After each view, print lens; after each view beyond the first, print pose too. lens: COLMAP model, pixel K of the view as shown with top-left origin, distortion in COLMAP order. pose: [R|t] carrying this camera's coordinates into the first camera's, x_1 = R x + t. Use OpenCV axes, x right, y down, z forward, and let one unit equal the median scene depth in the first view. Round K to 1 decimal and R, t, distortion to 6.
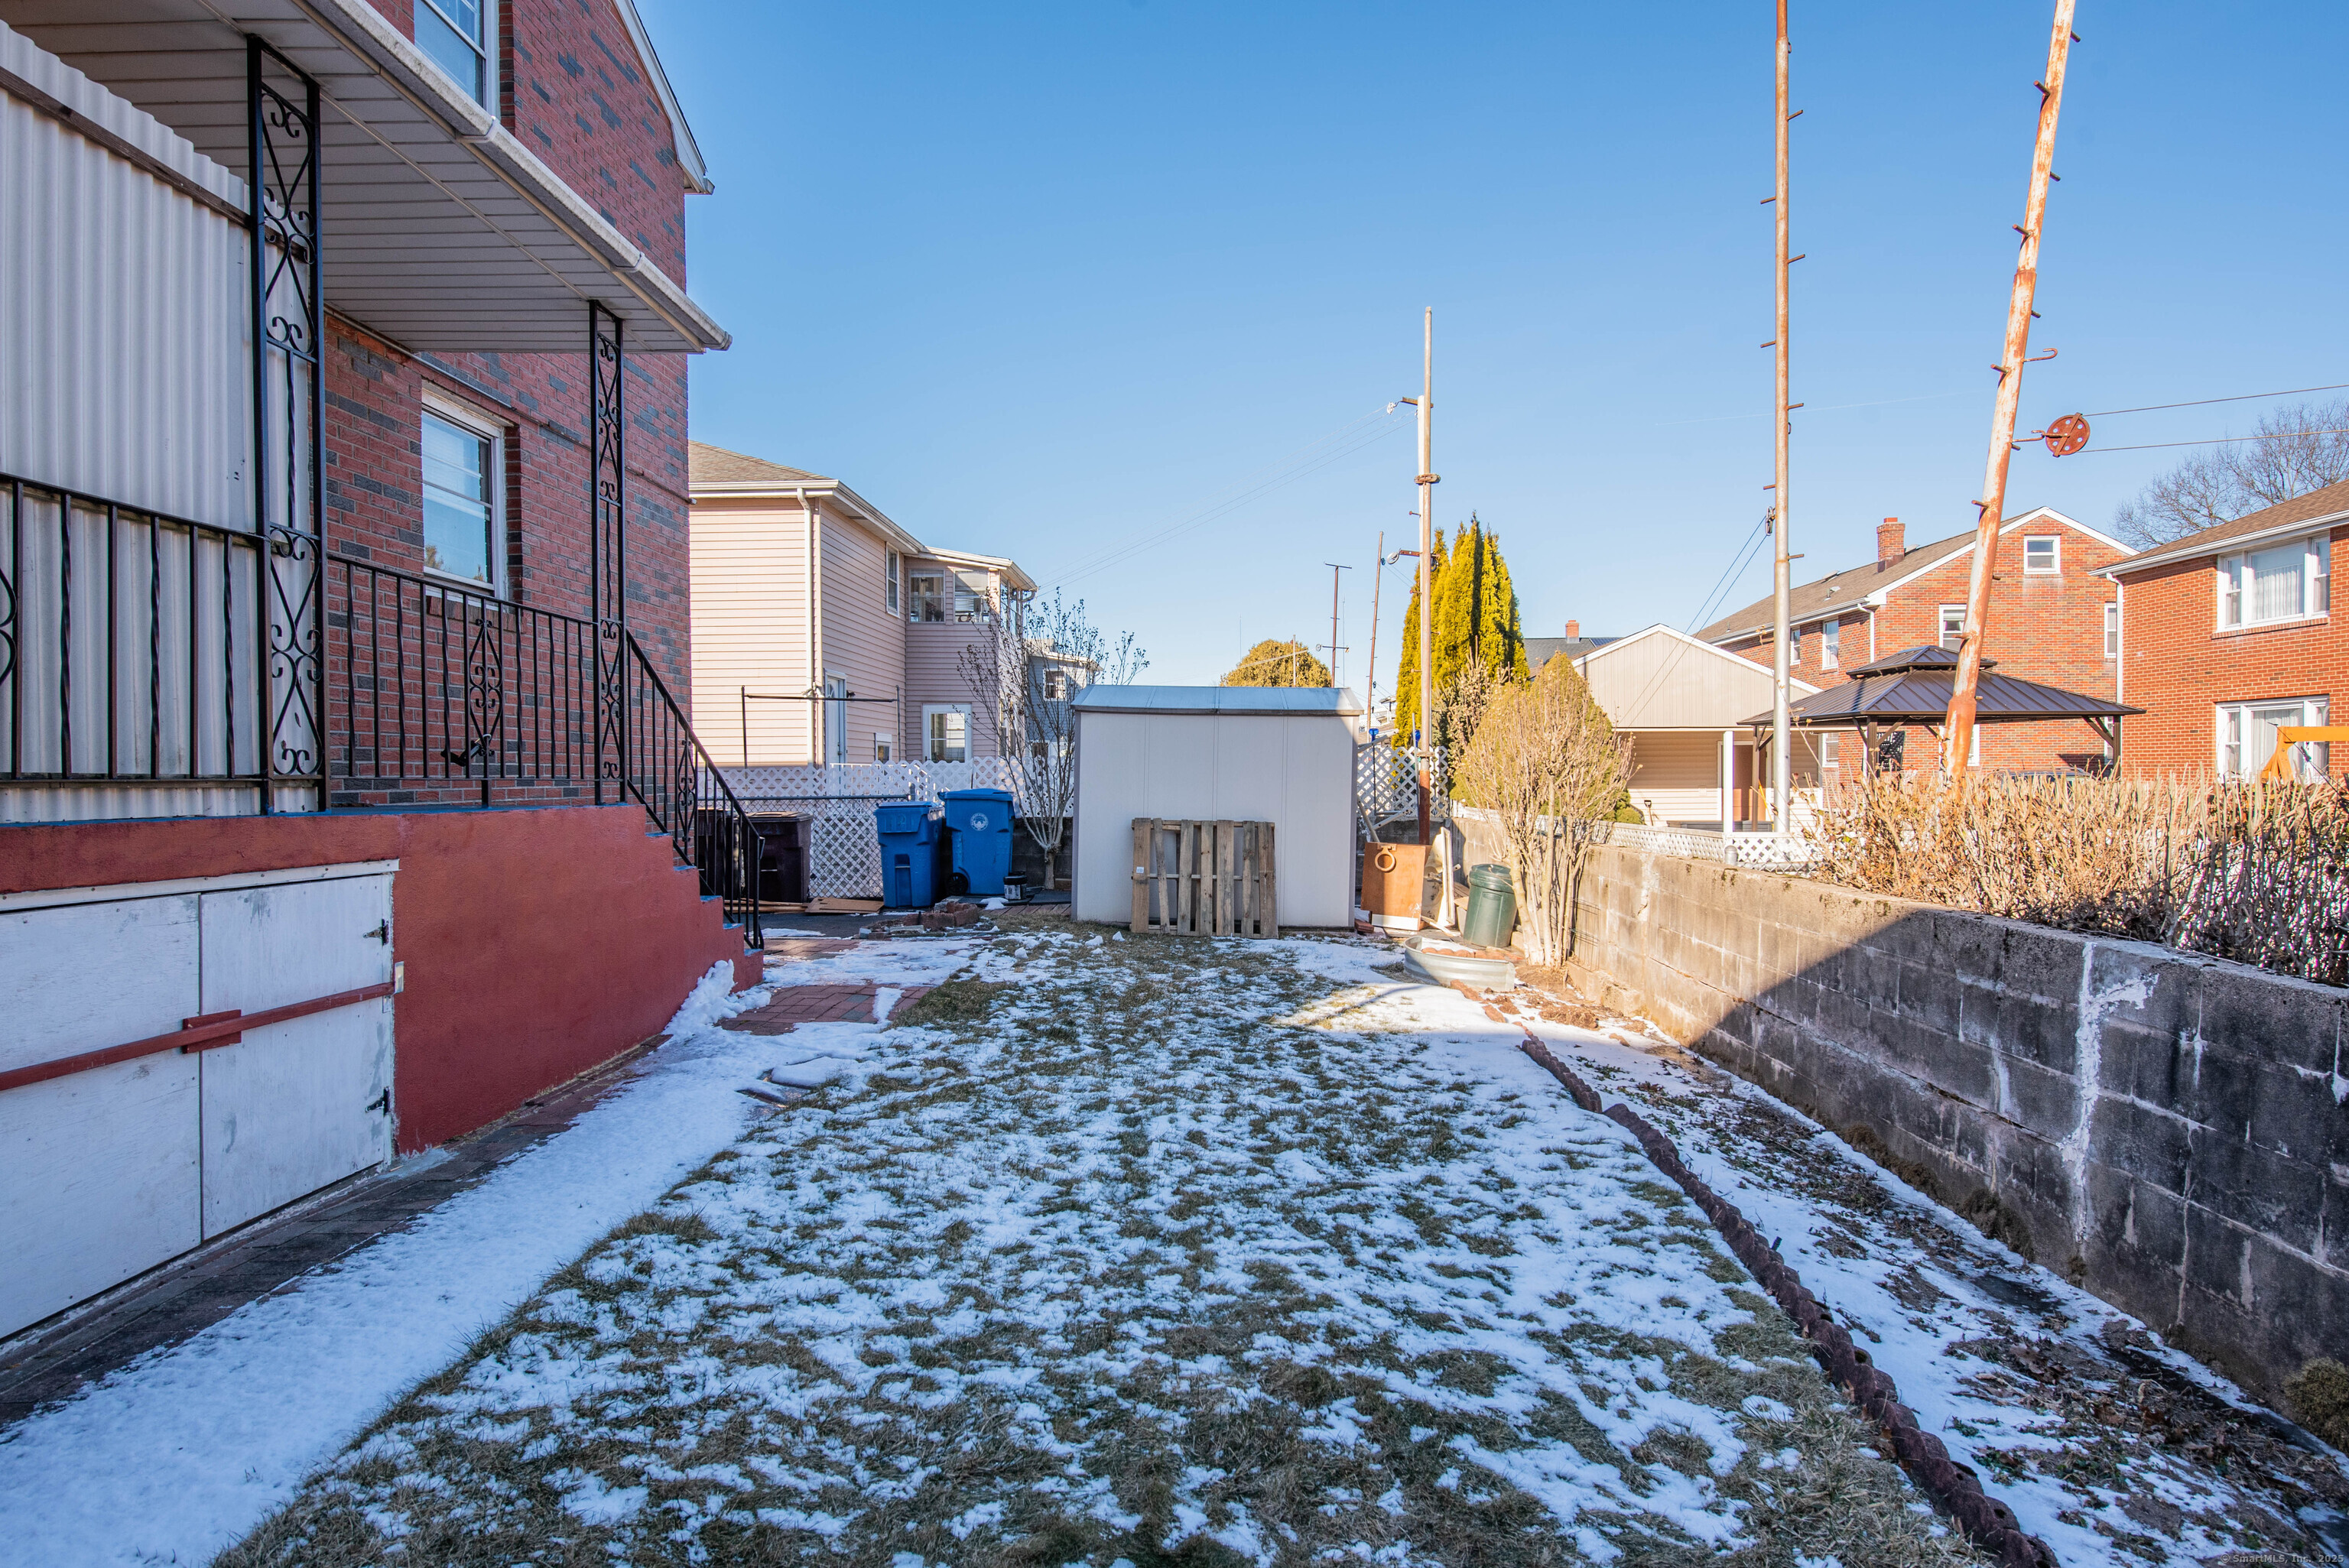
lens RADIAL K [[1228.3, 0, 1181.0], [0, 1228.3, 791.3], [0, 0, 1]] dist [0.003459, -0.001985]
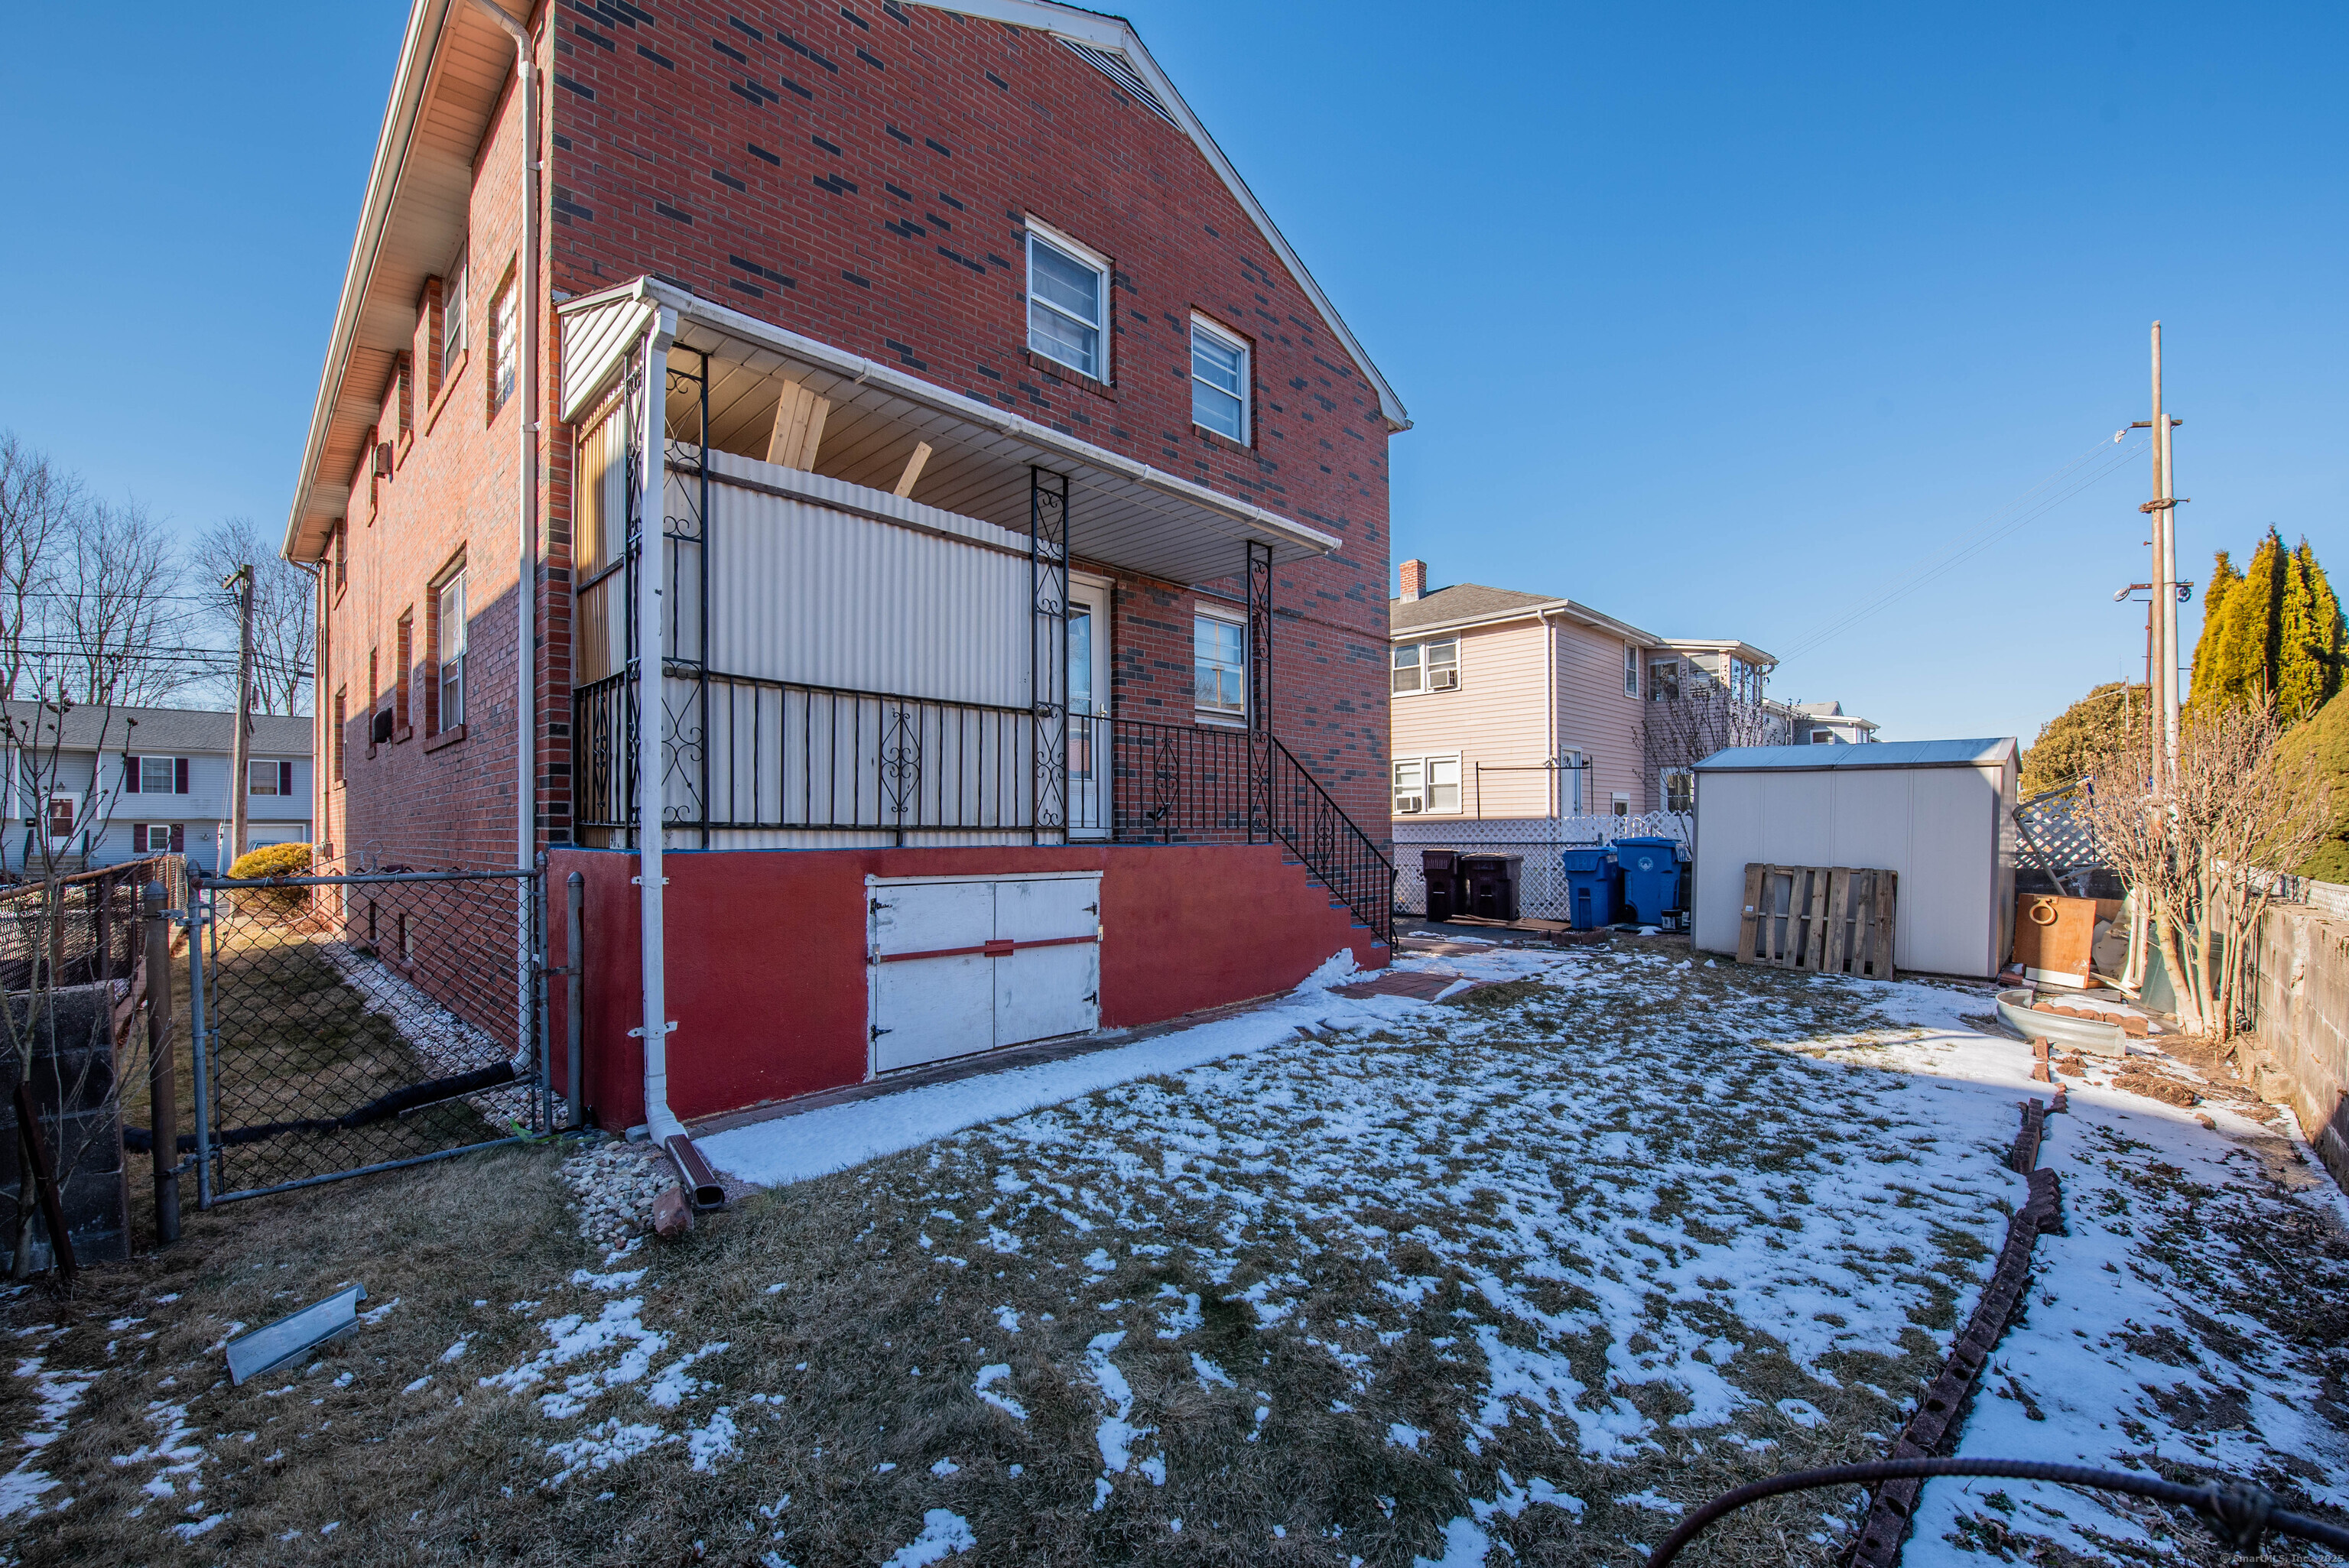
lens RADIAL K [[940.9, 0, 1206.8], [0, 940.9, 825.1], [0, 0, 1]] dist [-0.006974, -0.003022]
pose [[0.748375, -0.001659, -0.663274, 0.435516], [-0.007782, 0.999906, -0.011282, 0.000375], [0.663231, 0.013605, 0.748291, 0.023937]]
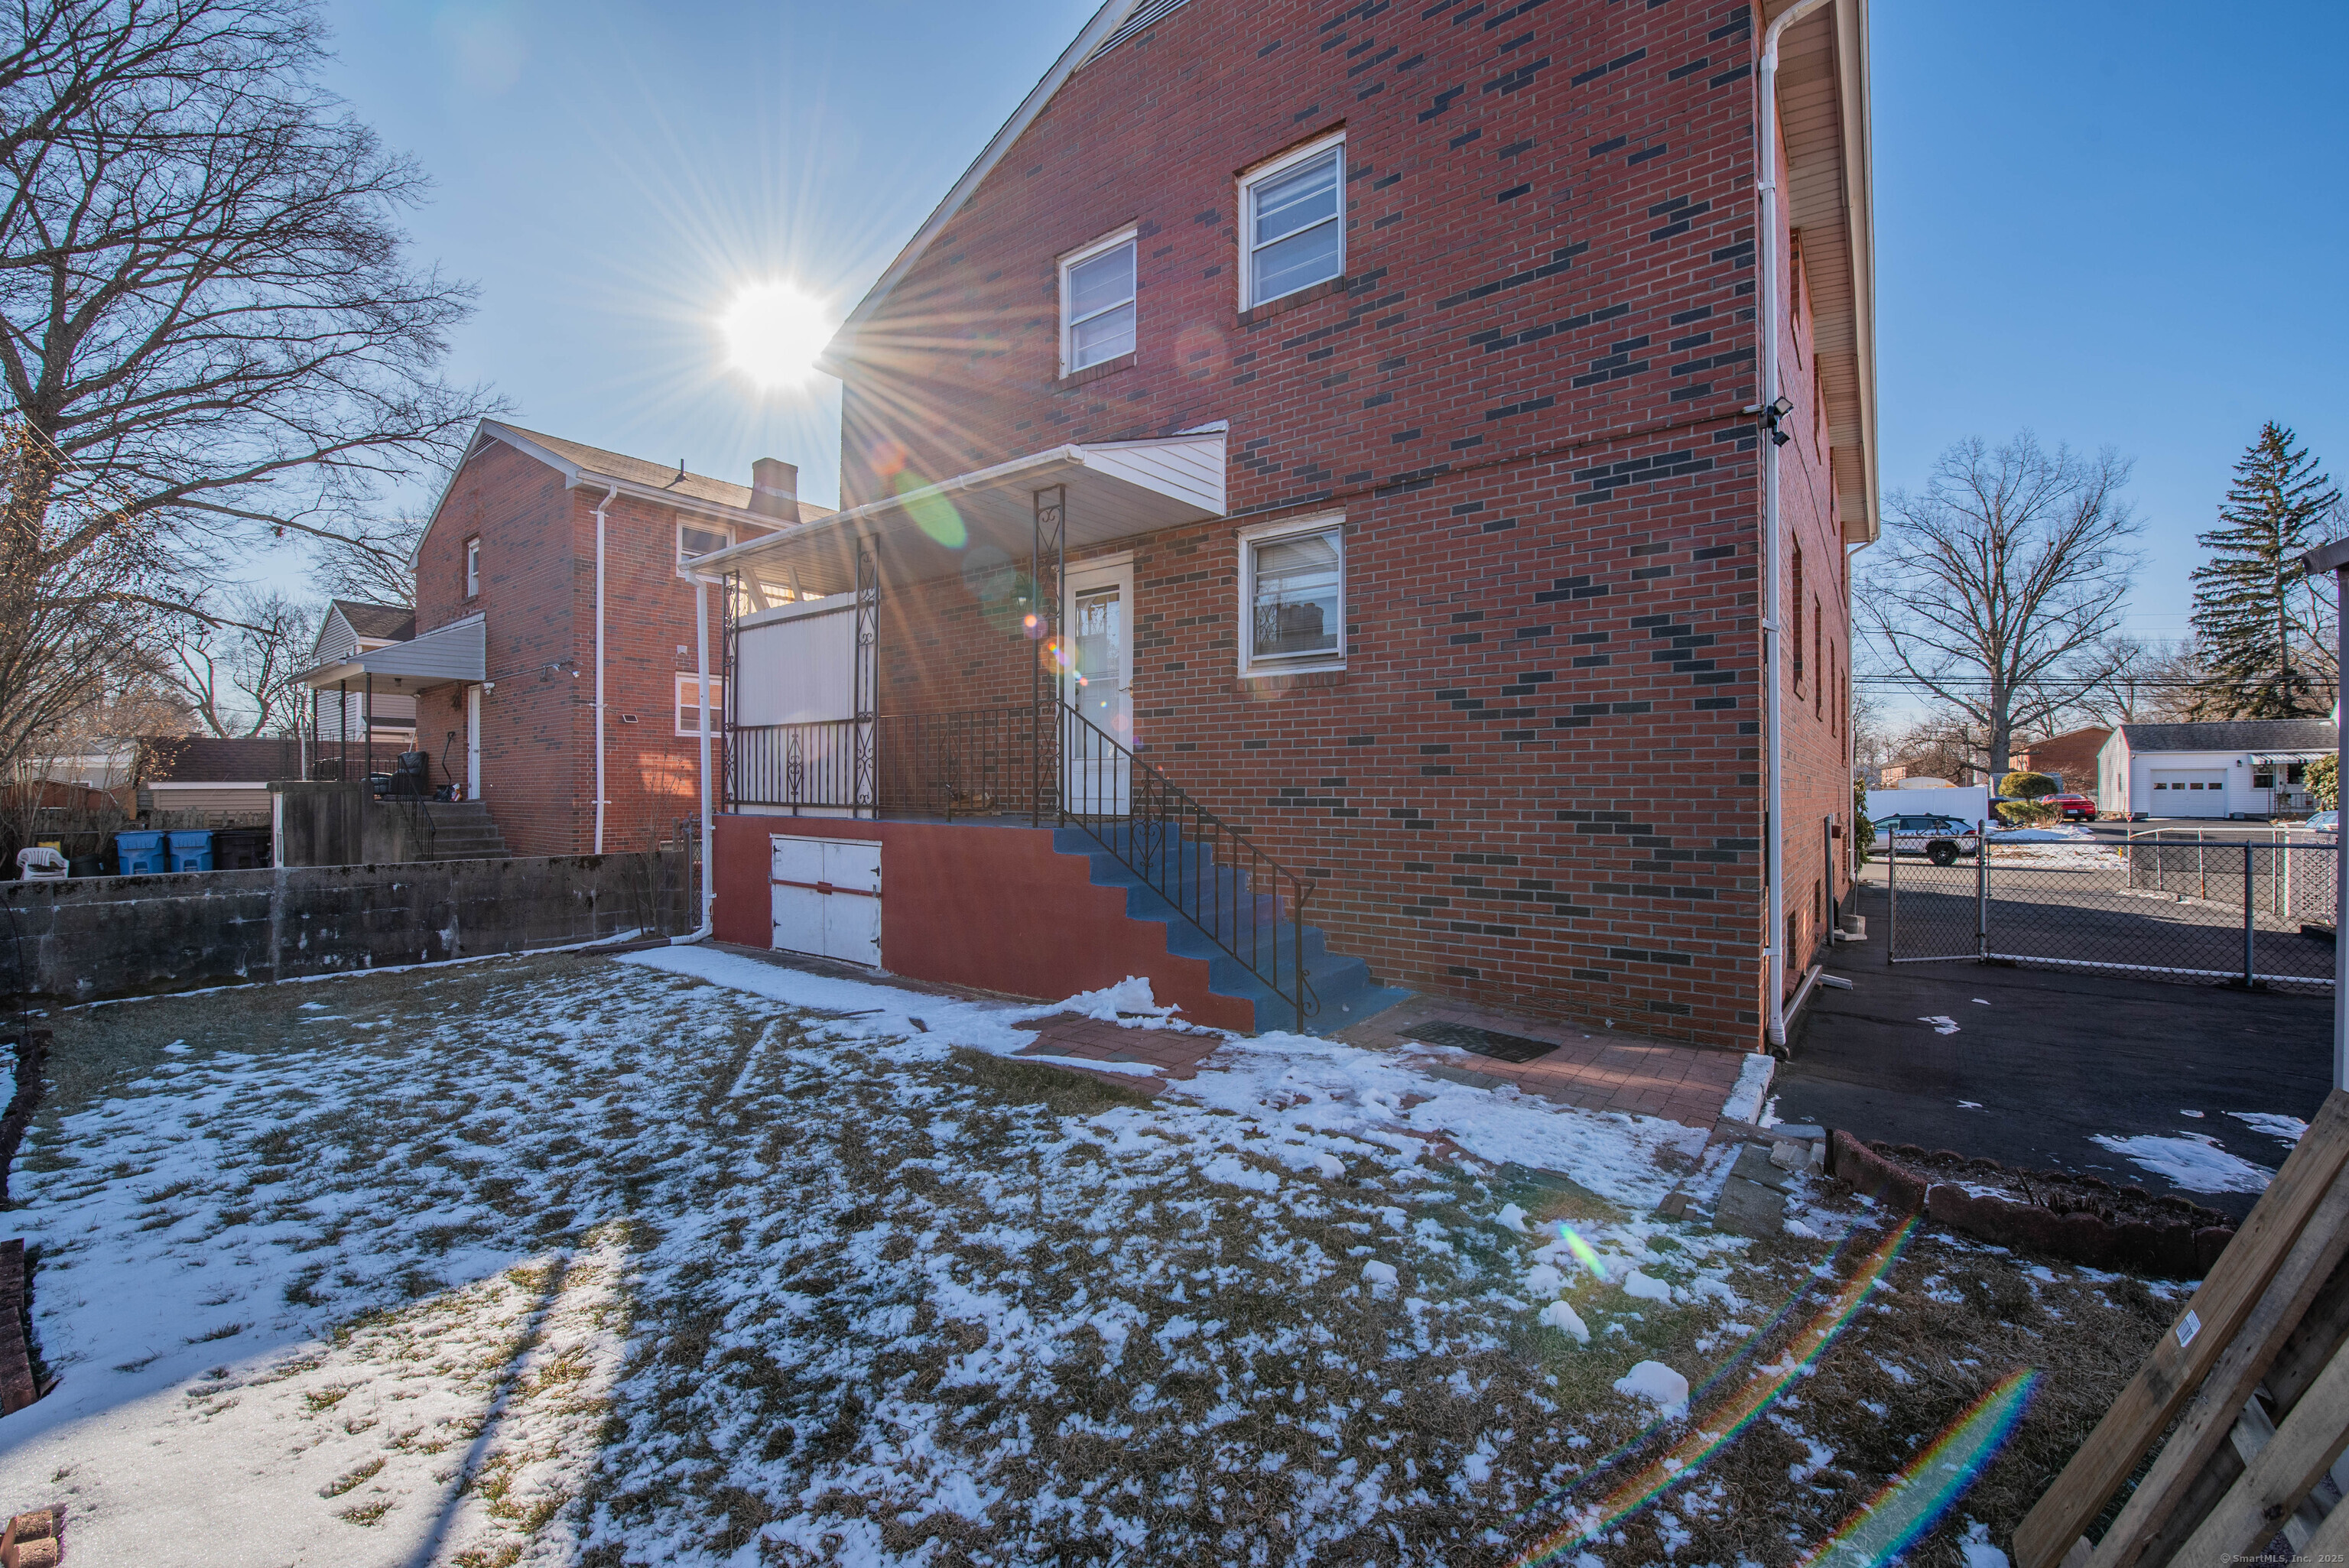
lens RADIAL K [[940.9, 0, 1173.3], [0, 940.9, 783.8], [0, 0, 1]] dist [-0.006974, -0.003022]
pose [[-0.584372, -0.003448, -0.811478, 0.482411], [-0.011029, 0.999932, 0.003694, -0.065559], [0.811411, 0.011109, -0.584371, 2.459101]]
